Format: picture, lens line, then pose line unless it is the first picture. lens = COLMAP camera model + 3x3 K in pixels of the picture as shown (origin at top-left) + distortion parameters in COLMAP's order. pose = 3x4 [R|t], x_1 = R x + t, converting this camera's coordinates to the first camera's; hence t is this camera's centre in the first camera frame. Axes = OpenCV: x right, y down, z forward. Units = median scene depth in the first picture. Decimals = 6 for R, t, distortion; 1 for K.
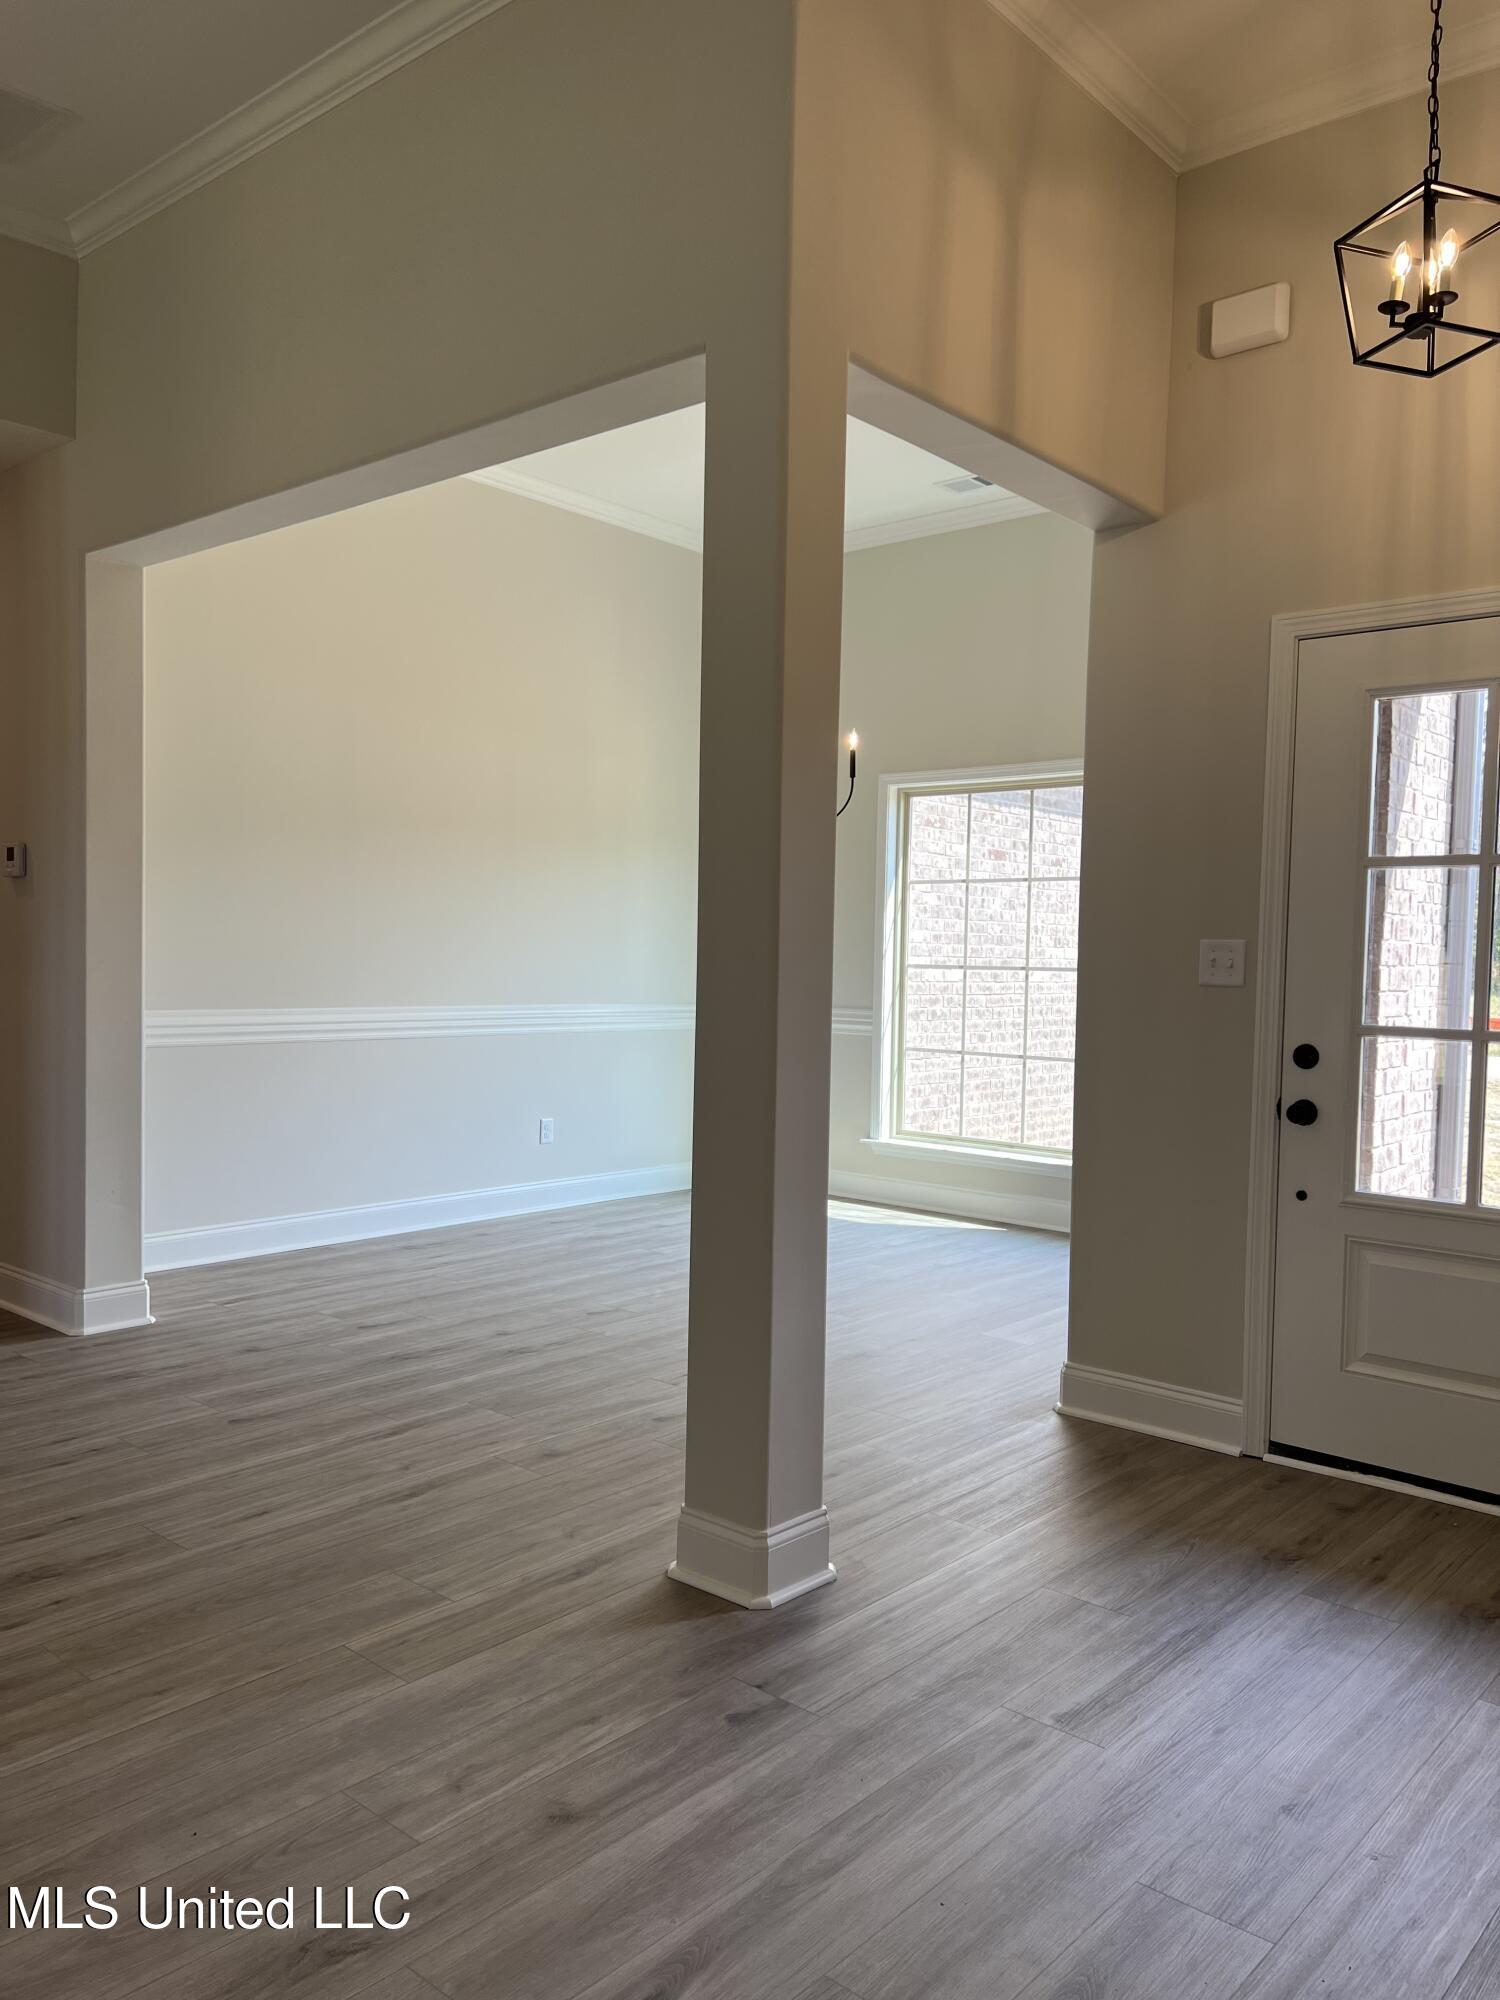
lens RADIAL K [[1494.2, 0, 756.1], [0, 1494.2, 1005.5], [0, 0, 1]] dist [0.043574, -0.047623]
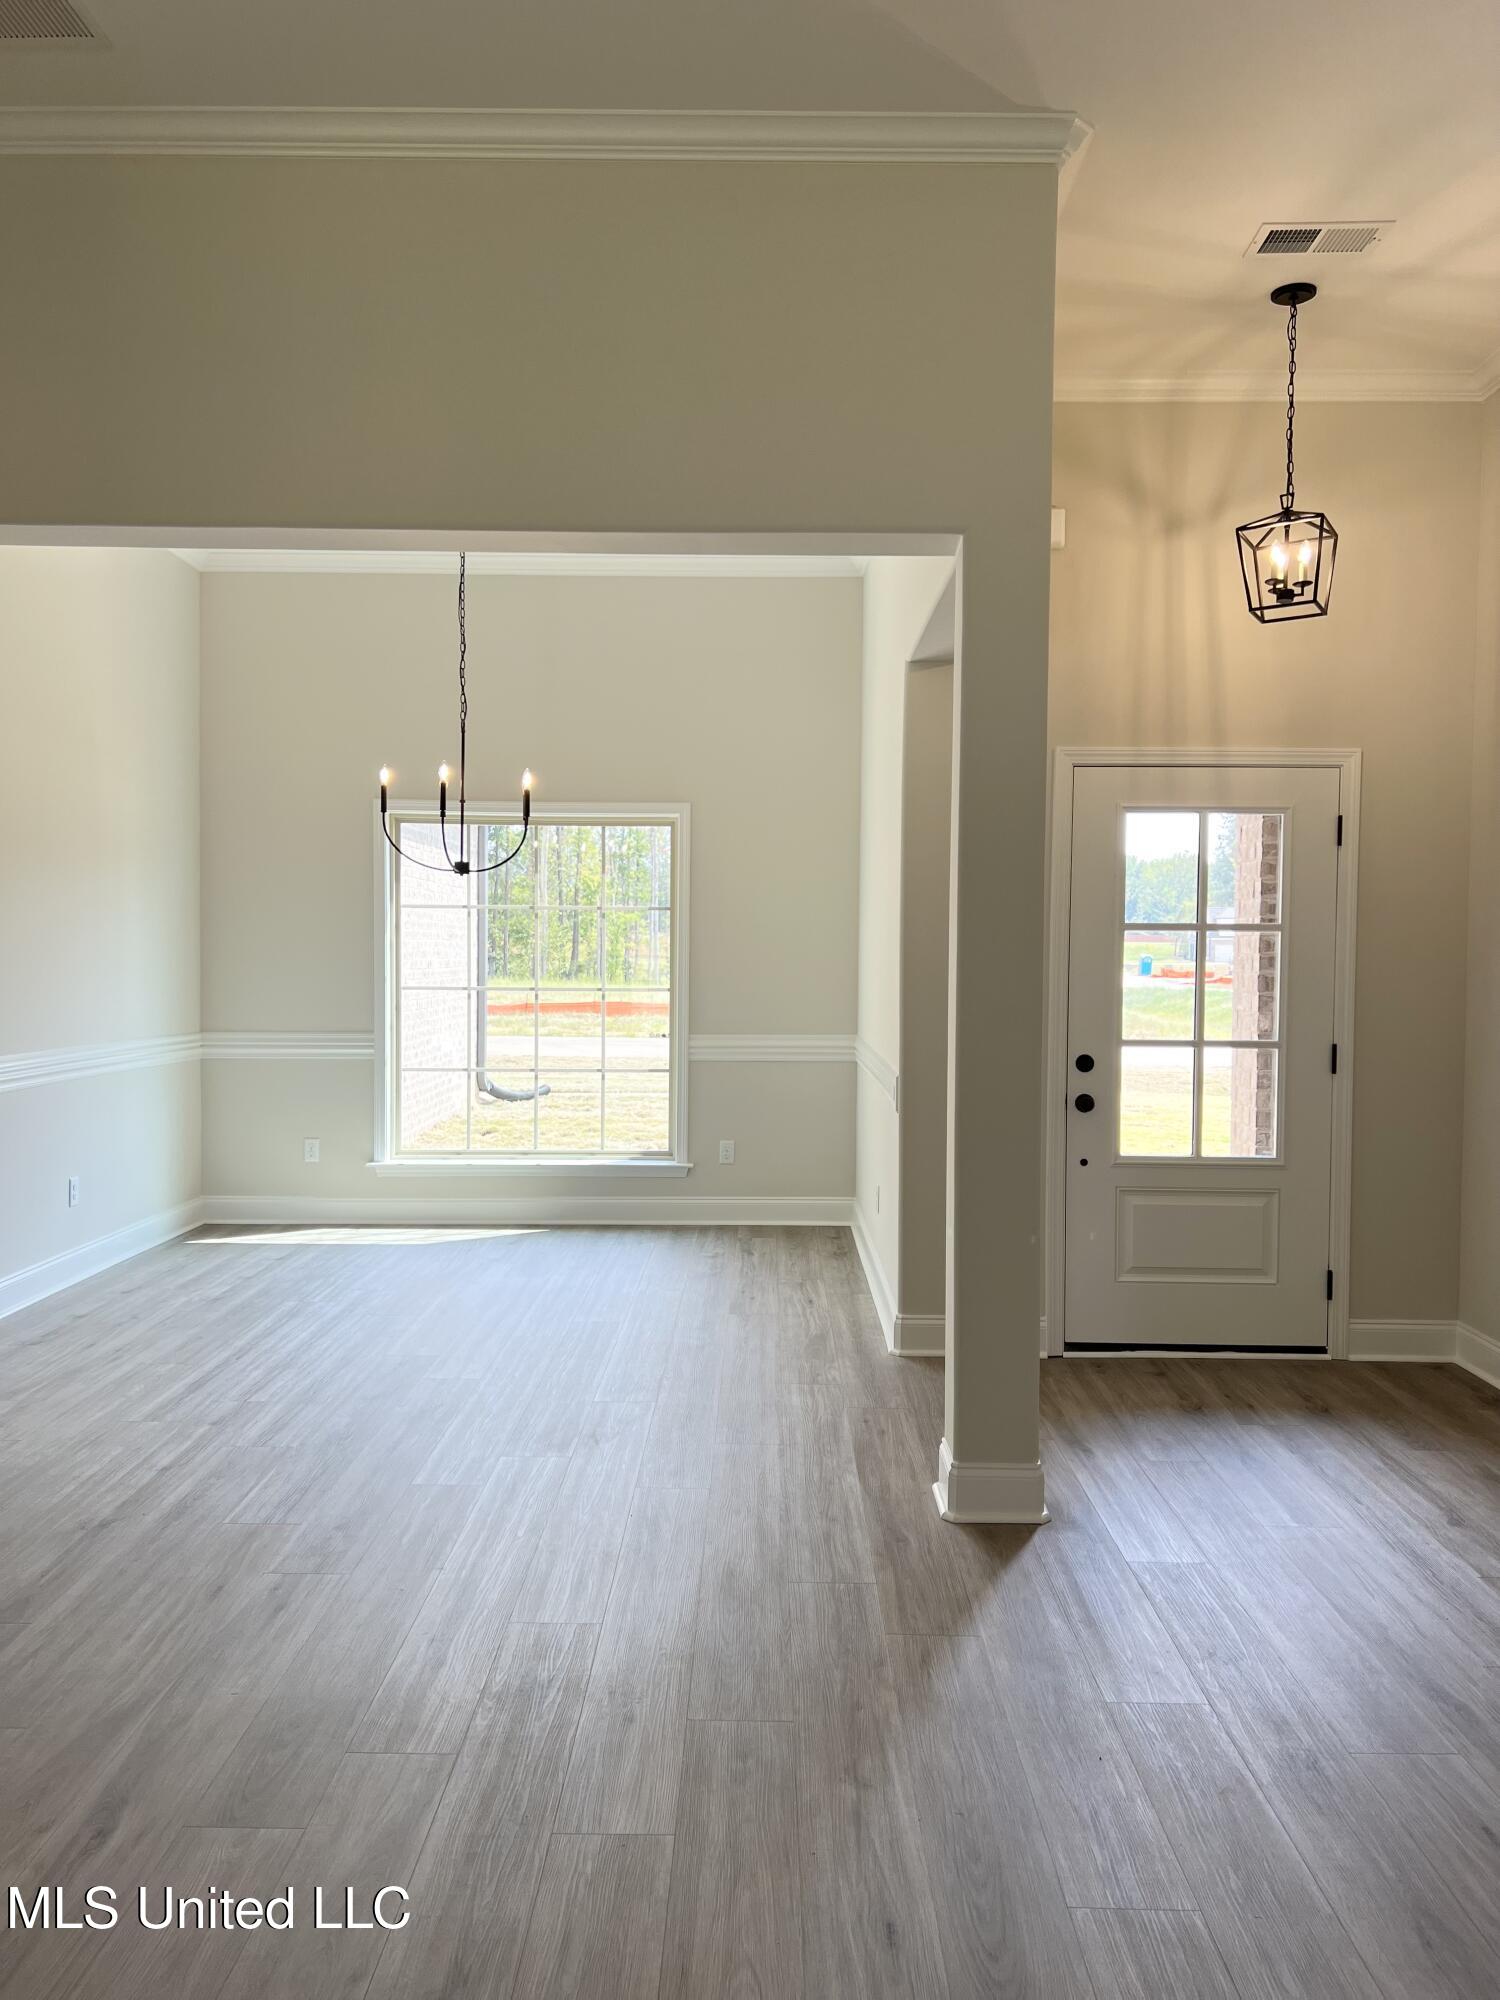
lens RADIAL K [[1494.2, 0, 759.5], [0, 1494.2, 988.2], [0, 0, 1]] dist [0.043574, -0.047623]
pose [[0.769793, -0.031311, 0.637526, -0.765743], [0.032848, 0.999416, 0.009422, -0.059933], [-0.637448, 0.013688, 0.770372, 0.117187]]
